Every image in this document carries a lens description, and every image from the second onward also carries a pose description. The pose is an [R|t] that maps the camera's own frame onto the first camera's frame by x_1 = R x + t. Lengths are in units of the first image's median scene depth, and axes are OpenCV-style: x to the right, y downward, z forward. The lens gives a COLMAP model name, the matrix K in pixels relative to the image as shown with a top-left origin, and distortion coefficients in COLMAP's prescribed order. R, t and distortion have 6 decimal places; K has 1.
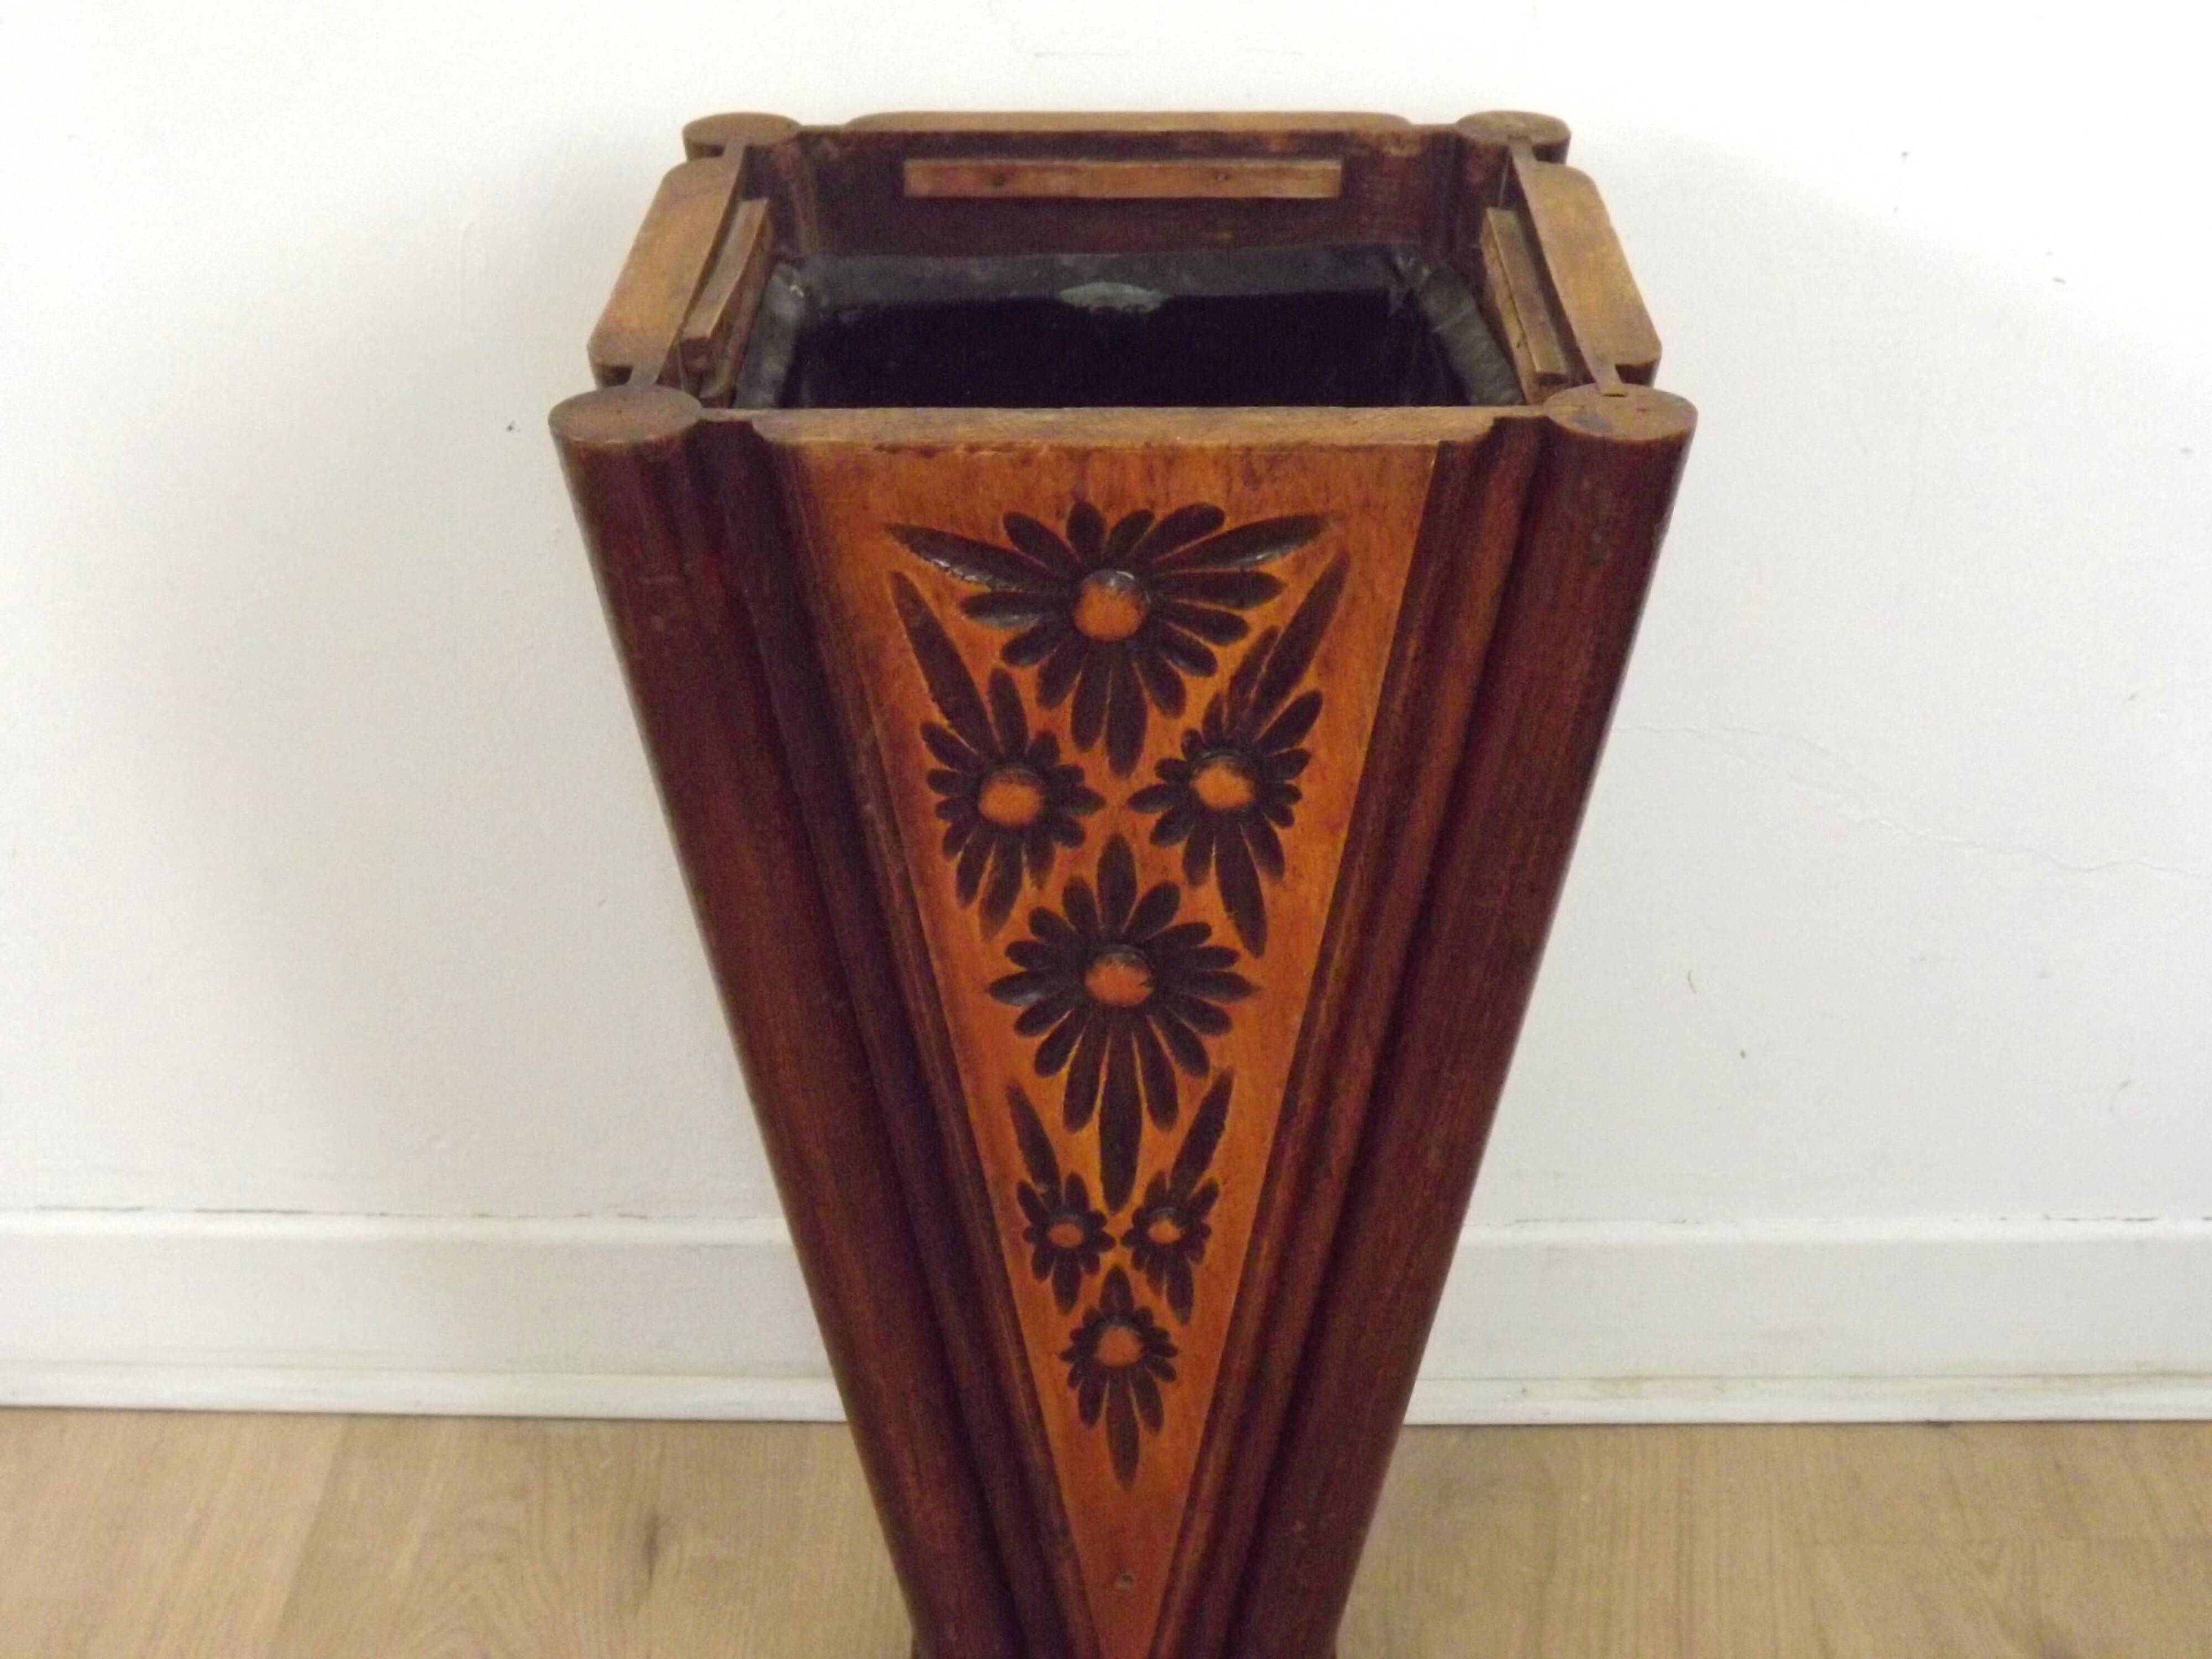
lens RADIAL K [[2943.7, 0, 1145.3], [0, 2943.7, 945.3], [0, 0, 1]] dist [-0.097154, 0.000000]
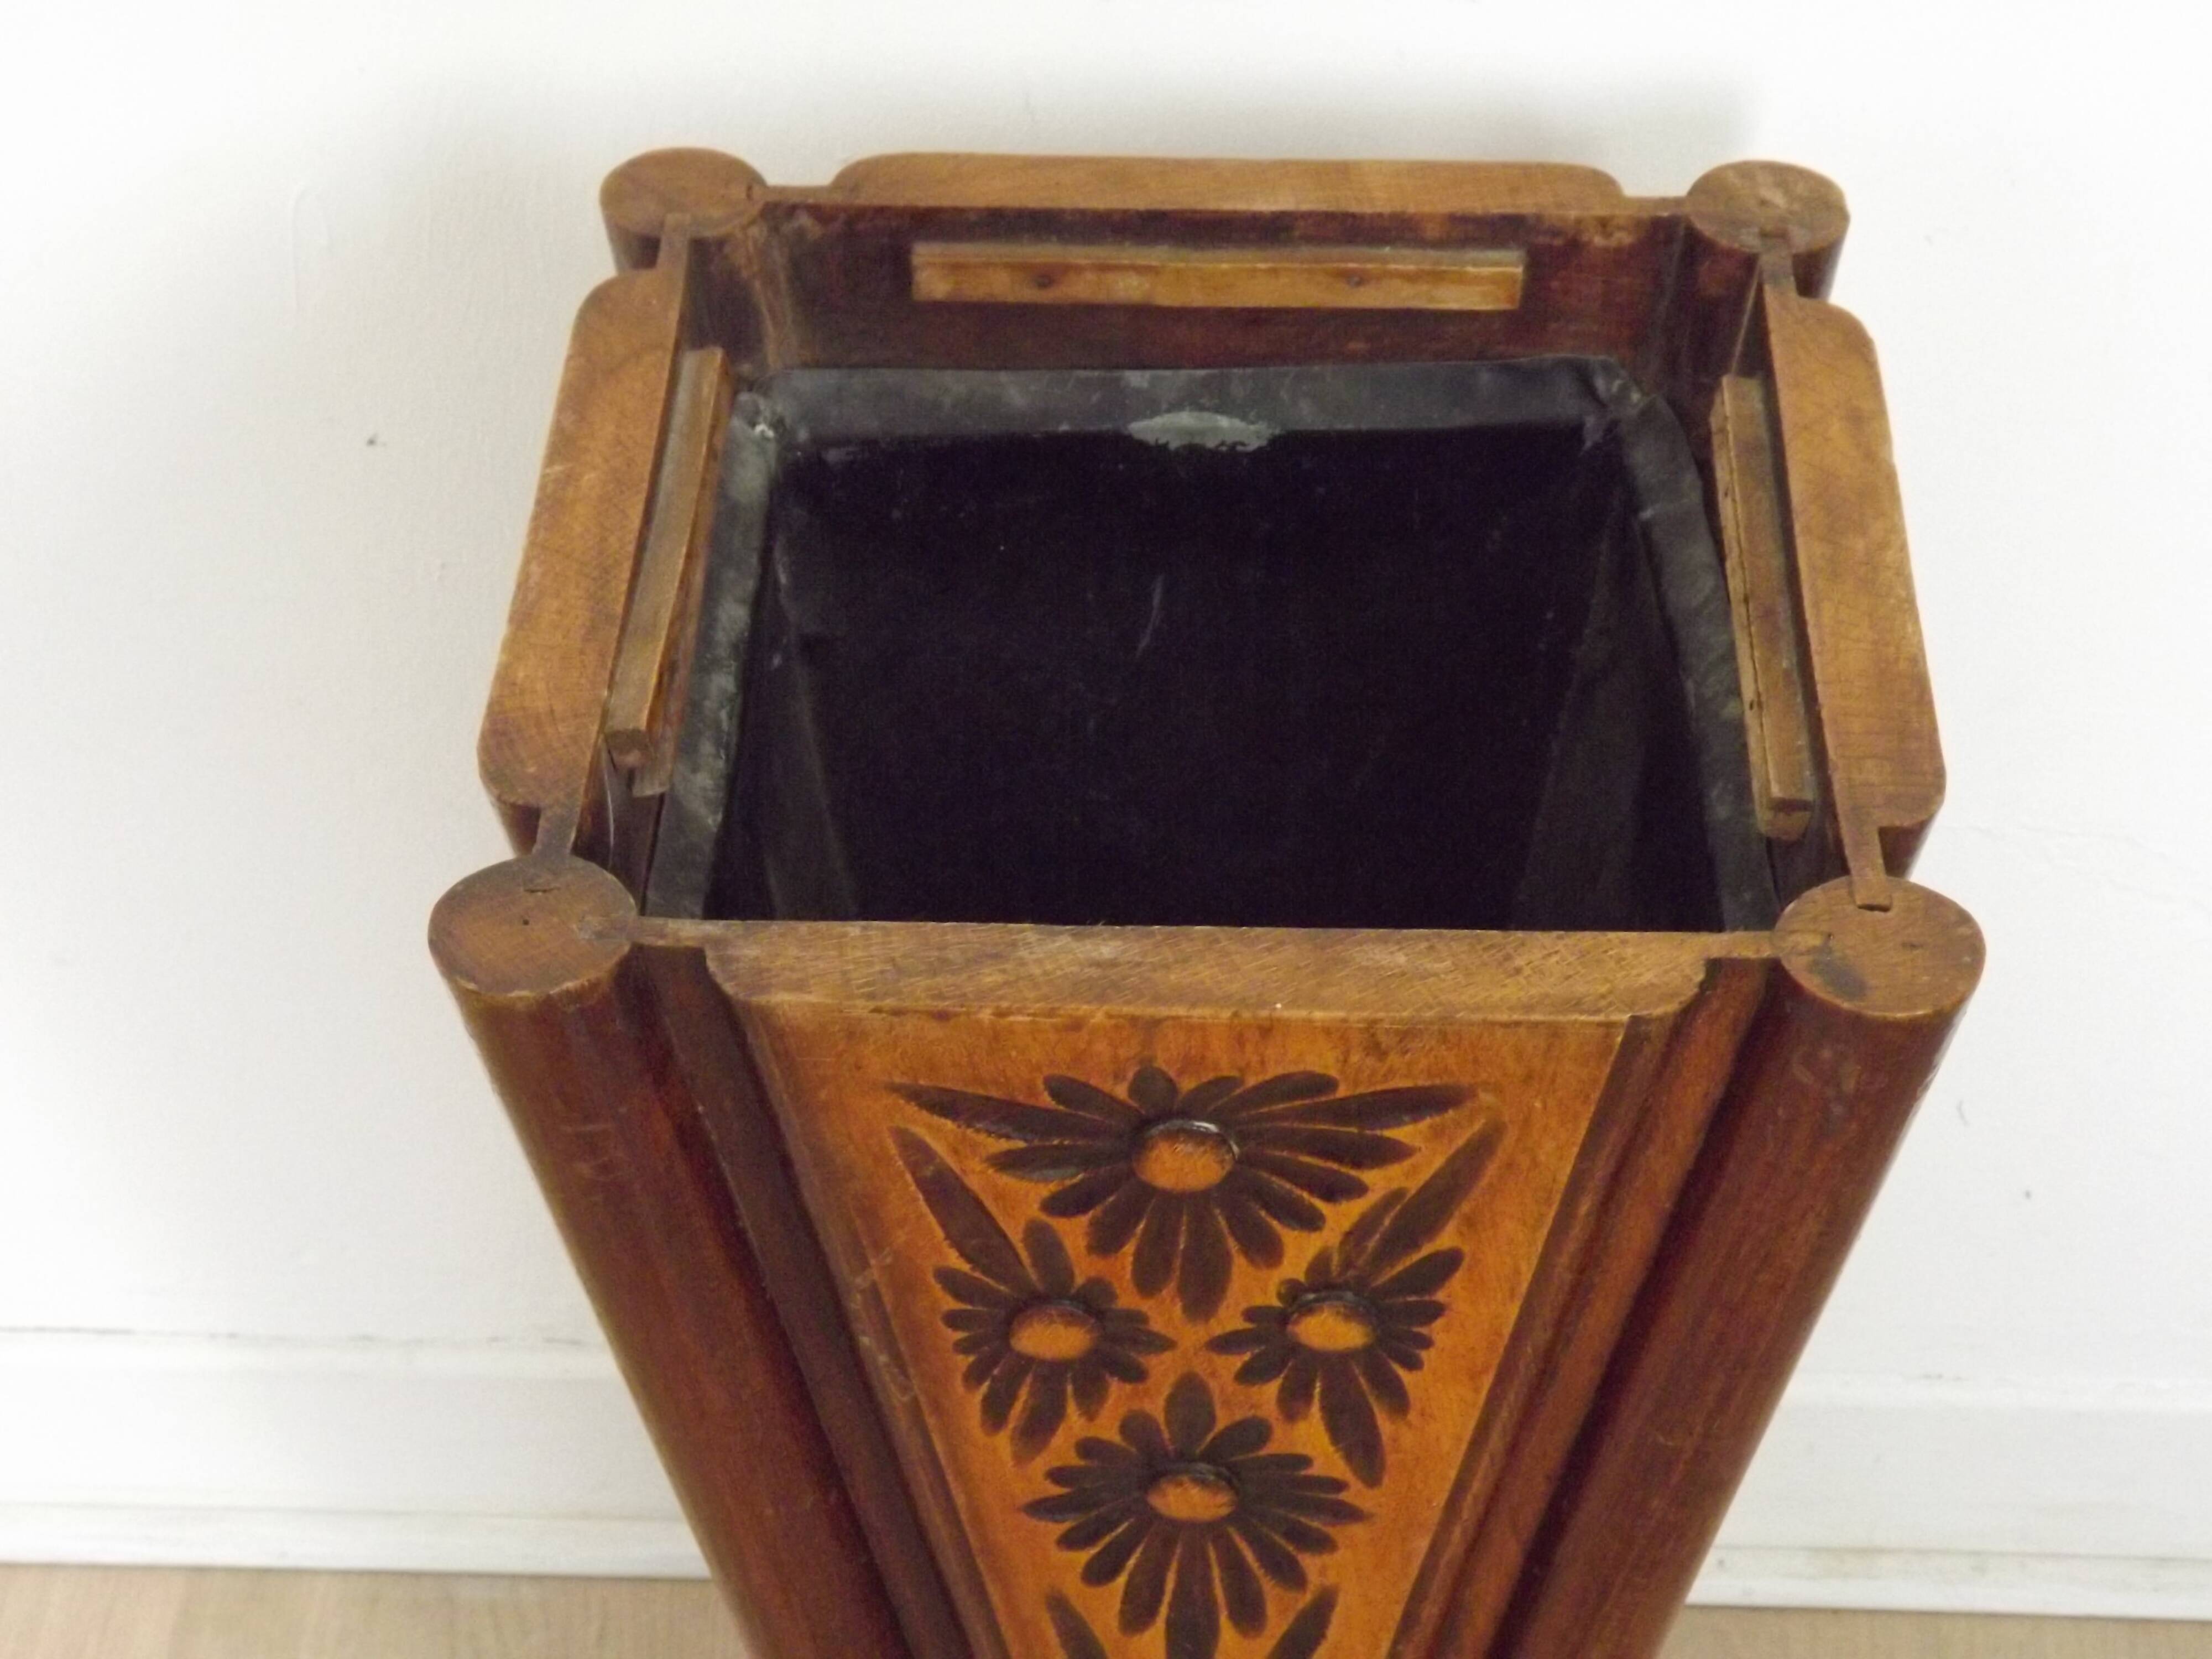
lens RADIAL K [[3946.2, 0, 1186.6], [0, 3946.2, 967.8], [0, 0, 1]] dist [0.094041, 0.000000]
pose [[0.999734, 0.017822, -0.014642, 0.002241], [-0.014448, 0.978702, 0.204777, -0.337158], [0.017980, -0.204511, 0.978699, 0.017844]]
